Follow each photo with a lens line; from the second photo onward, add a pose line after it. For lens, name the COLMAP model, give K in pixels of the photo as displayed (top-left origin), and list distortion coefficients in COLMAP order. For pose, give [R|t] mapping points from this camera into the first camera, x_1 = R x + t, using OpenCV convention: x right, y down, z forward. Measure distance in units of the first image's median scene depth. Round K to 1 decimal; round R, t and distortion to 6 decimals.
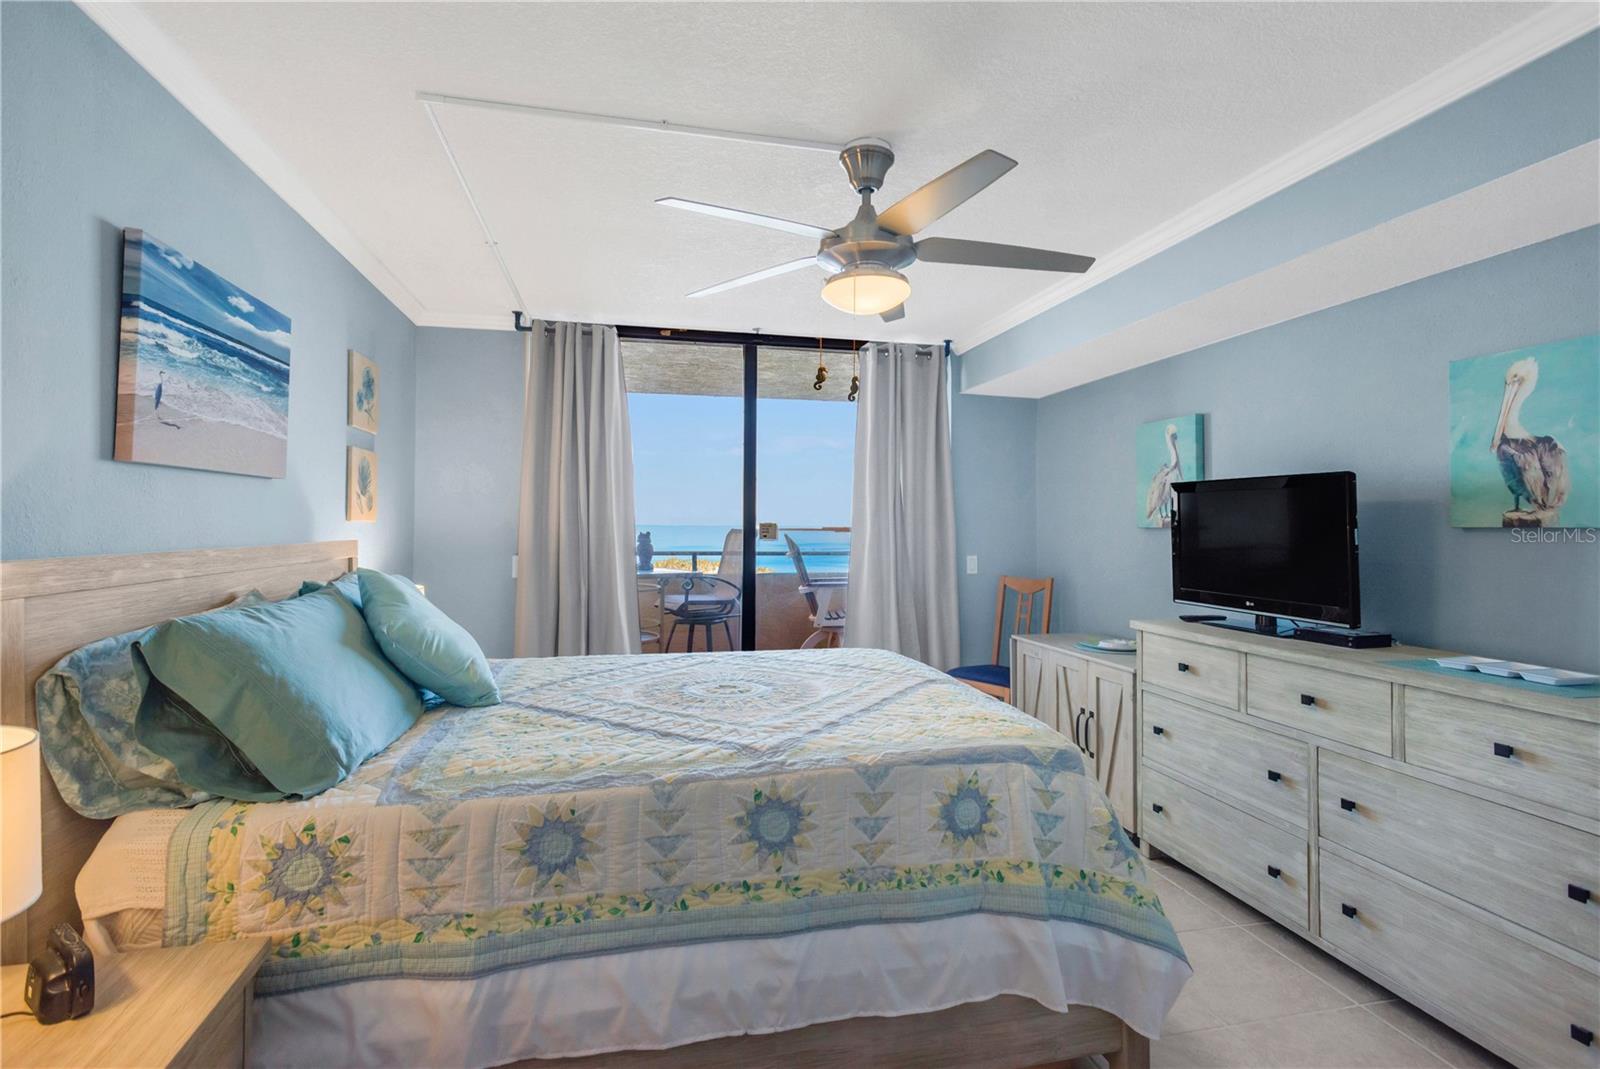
lens RADIAL K [[751.3, 0, 802.6], [0, 751.3, 533.4], [0, 0, 1]] dist [0.022660, -0.010151]
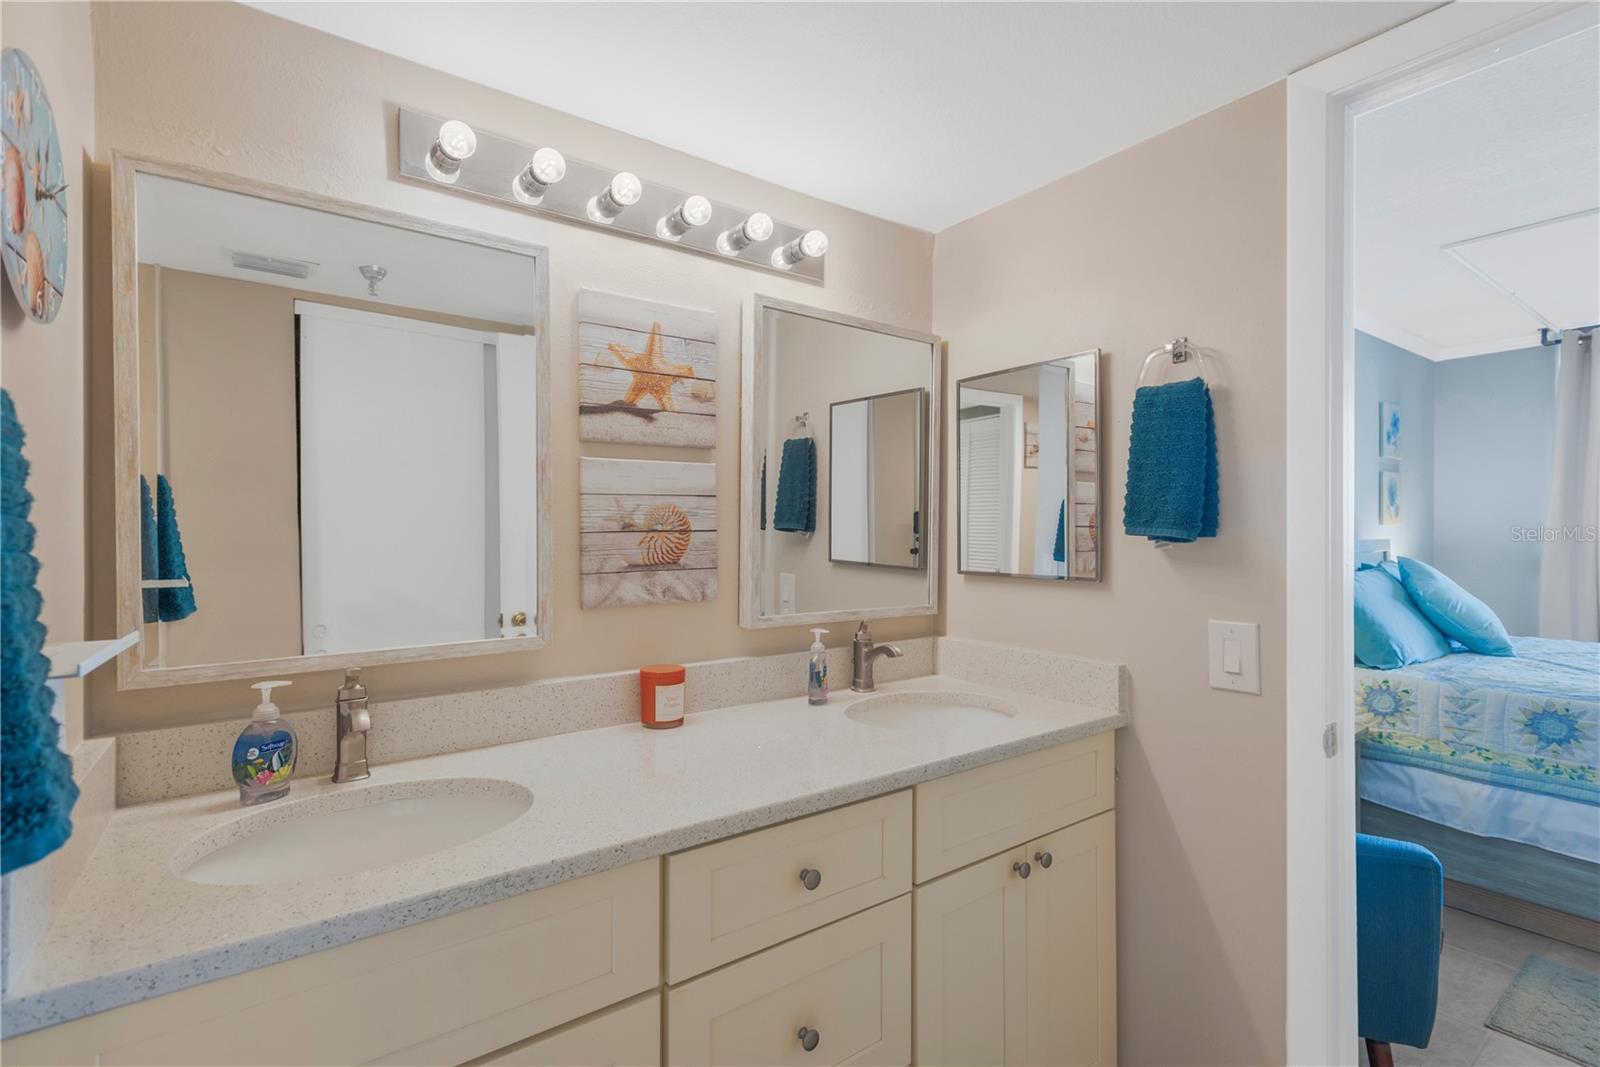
lens RADIAL K [[751.3, 0, 802.6], [0, 751.3, 532.4], [0, 0, 1]] dist [0.022660, -0.010151]
pose [[0.401252, -0.010824, -0.915904, 0.521624], [0.003097, 0.999940, -0.010460, 0.014858], [0.915962, 0.001360, 0.401262, -1.114204]]
